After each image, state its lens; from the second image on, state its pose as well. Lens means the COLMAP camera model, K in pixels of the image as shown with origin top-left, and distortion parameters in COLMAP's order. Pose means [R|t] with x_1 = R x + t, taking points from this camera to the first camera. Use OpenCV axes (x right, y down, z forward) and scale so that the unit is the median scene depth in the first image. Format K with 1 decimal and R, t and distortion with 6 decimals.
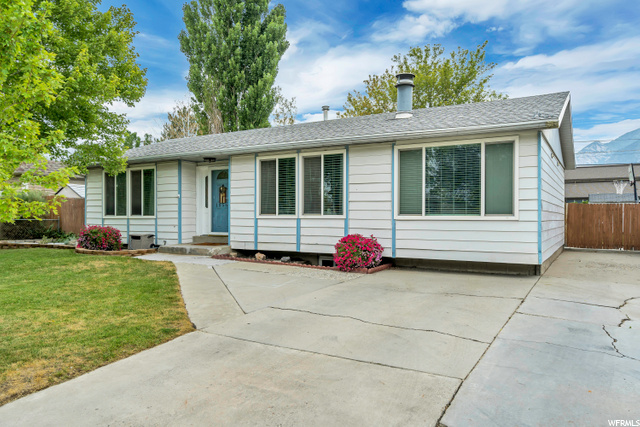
lens RADIAL K [[454.5, 0, 320.0], [0, 454.5, 213.5], [0, 0, 1]] dist [-0.000228, 0.000249]
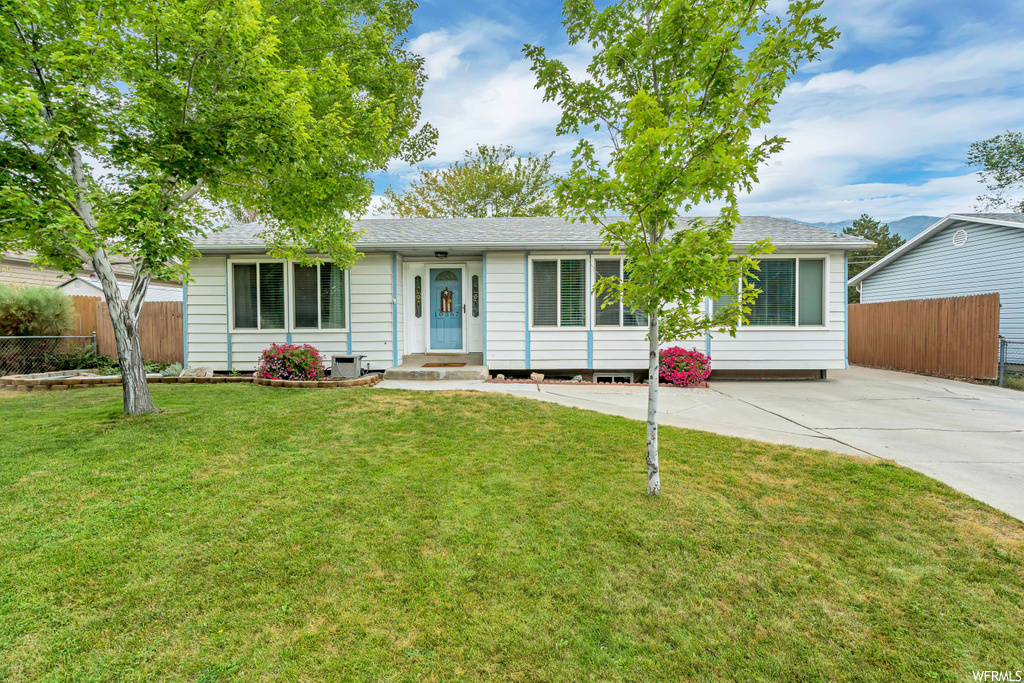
lens RADIAL K [[436.1, 0, 512.0], [0, 436.1, 341.5], [0, 0, 1]] dist [-0.000856, 0.000001]
pose [[0.871416, -0.018322, 0.490202, -0.551749], [0.002144, 0.999435, 0.033543, 0.003375], [-0.490540, -0.028179, 0.870963, 0.327650]]
